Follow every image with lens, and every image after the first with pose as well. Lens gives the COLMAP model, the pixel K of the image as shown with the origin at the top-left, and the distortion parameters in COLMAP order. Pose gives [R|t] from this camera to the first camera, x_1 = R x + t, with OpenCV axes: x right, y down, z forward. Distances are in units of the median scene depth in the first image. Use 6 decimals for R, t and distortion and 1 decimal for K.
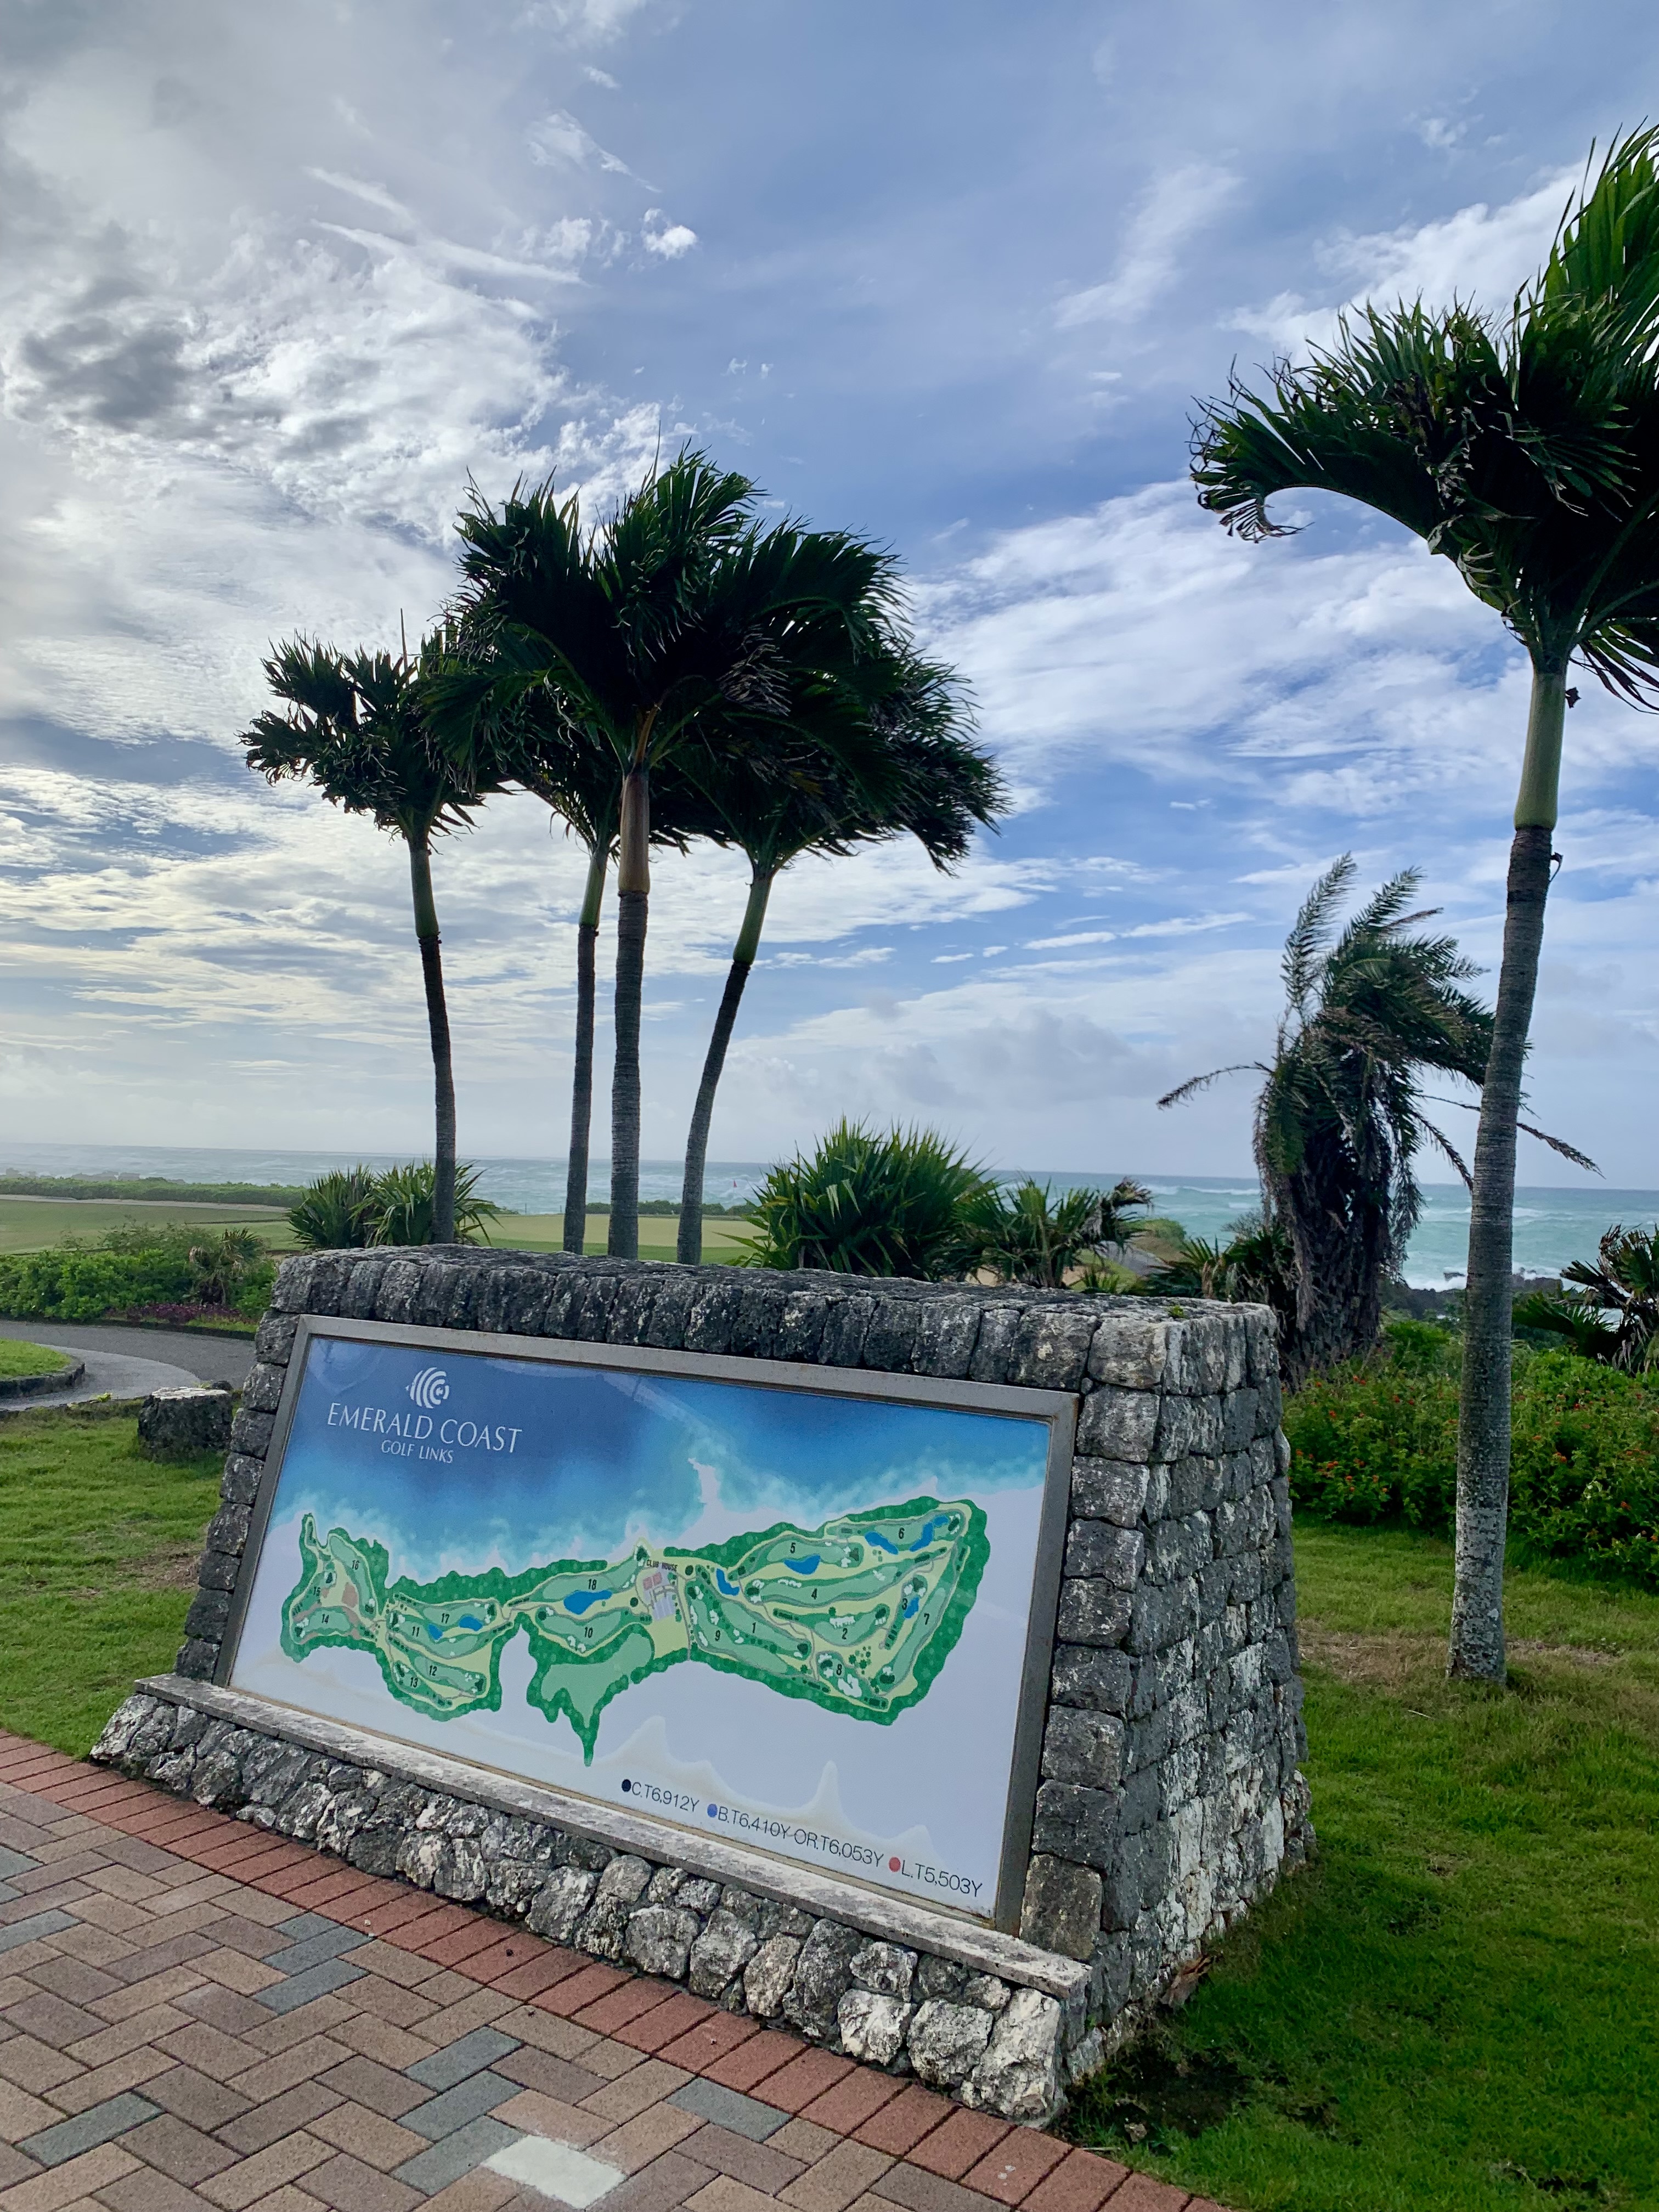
lens RADIAL K [[1733.8, 0, 828.5], [0, 1733.8, 1068.5], [0, 0, 1]] dist [0.035156, -0.017940]
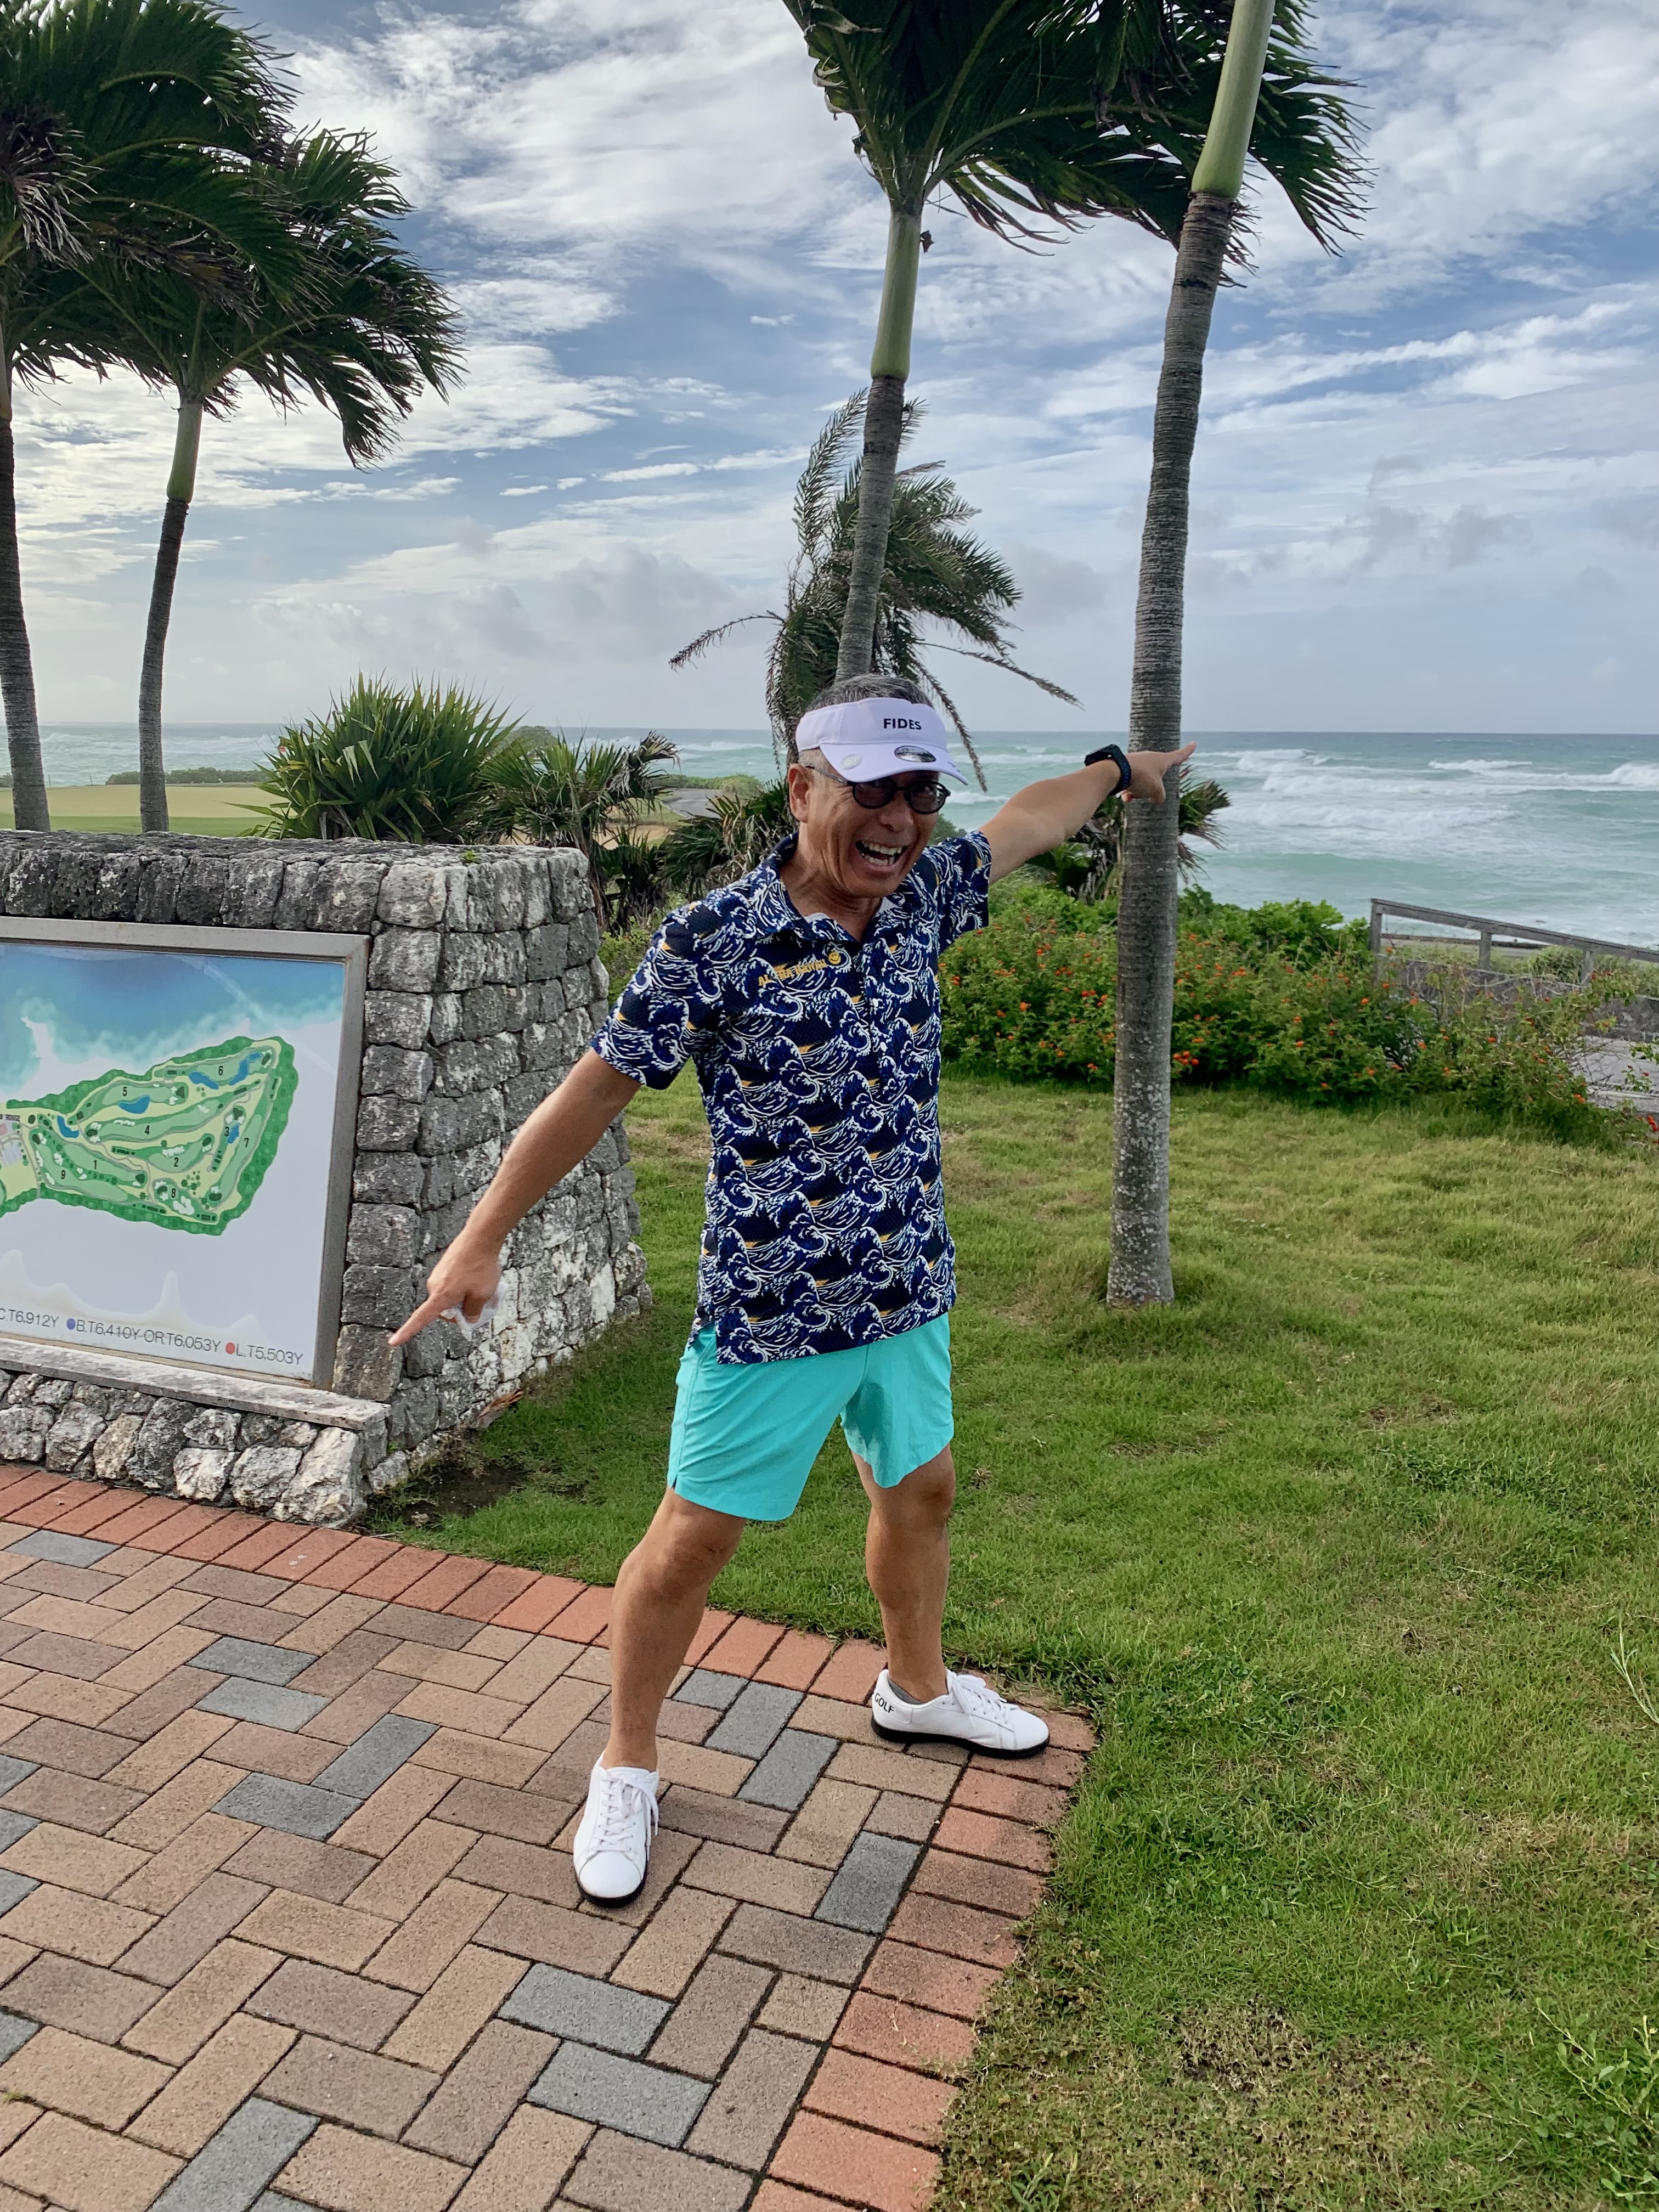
lens RADIAL K [[1733.8, 0, 828.5], [0, 1733.8, 1068.5], [0, 0, 1]] dist [0.035156, -0.017940]
pose [[0.971482, -0.070615, 0.226354, 0.167526], [0.011488, 0.967522, 0.252526, -0.005337], [-0.236835, -0.242724, 0.940741, -0.119950]]
